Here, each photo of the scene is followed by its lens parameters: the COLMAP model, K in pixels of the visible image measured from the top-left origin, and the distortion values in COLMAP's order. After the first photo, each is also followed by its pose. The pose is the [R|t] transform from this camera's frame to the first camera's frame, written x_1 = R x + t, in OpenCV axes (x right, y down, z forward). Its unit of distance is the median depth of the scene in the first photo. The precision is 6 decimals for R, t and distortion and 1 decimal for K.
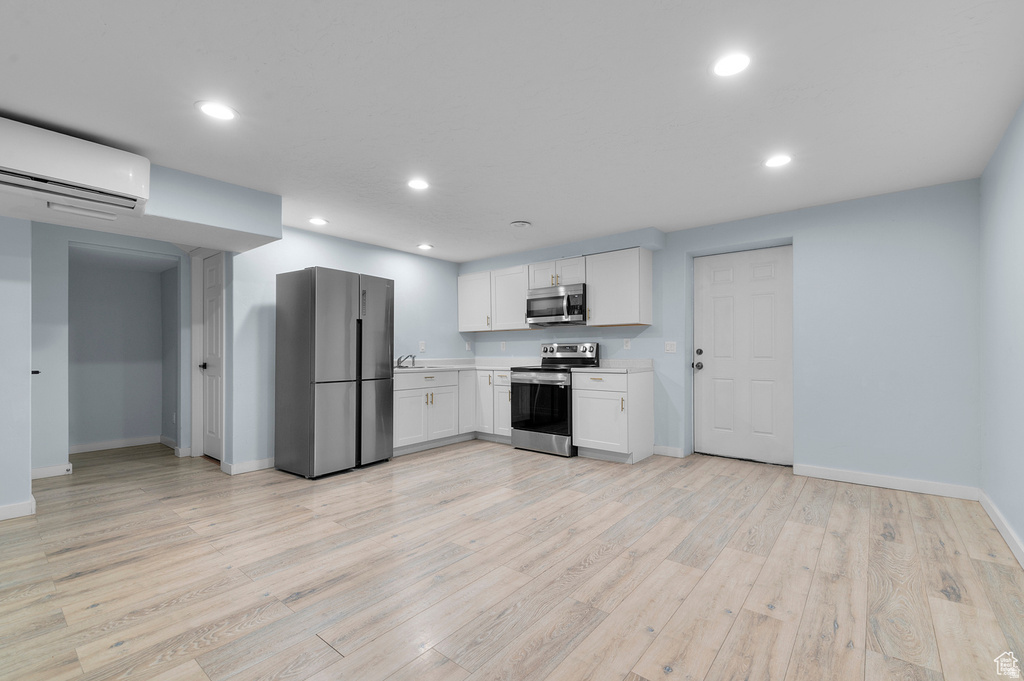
lens RADIAL K [[445.6, 0, 513.6], [0, 445.6, 345.6], [0, 0, 1]] dist [0.003487, -0.000341]
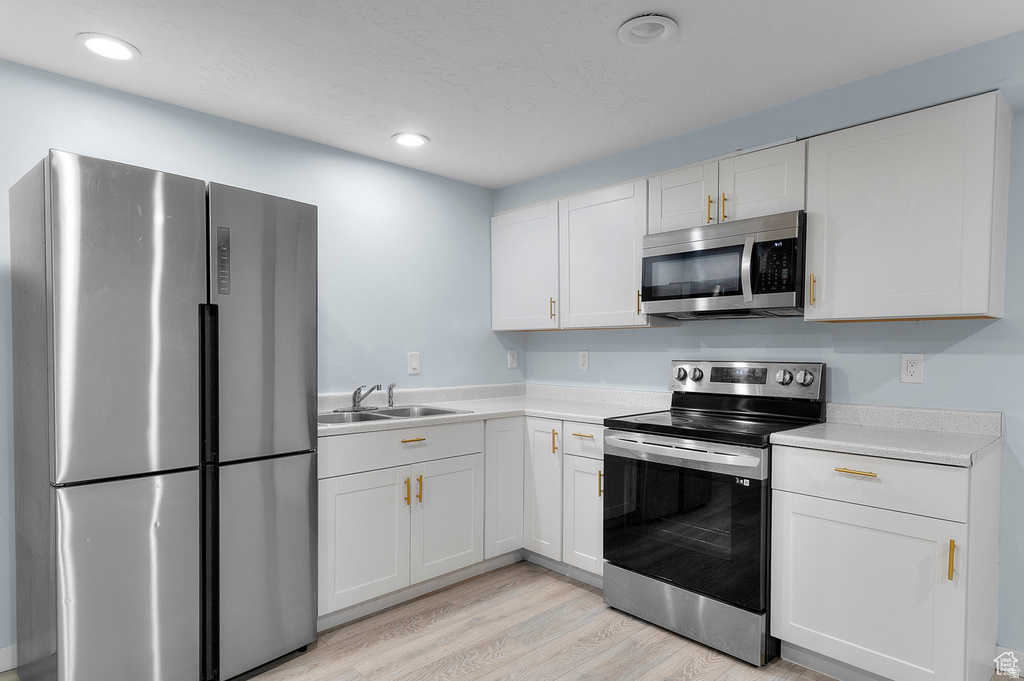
lens RADIAL K [[581.1, 0, 506.8], [0, 581.1, 362.9], [0, 0, 1]] dist [0.008228, 0.001586]
pose [[0.990247, 0.012273, -0.138783, -0.021717], [-0.006879, 0.999204, 0.039283, -0.024659], [0.139155, -0.037945, 0.989543, 0.436315]]
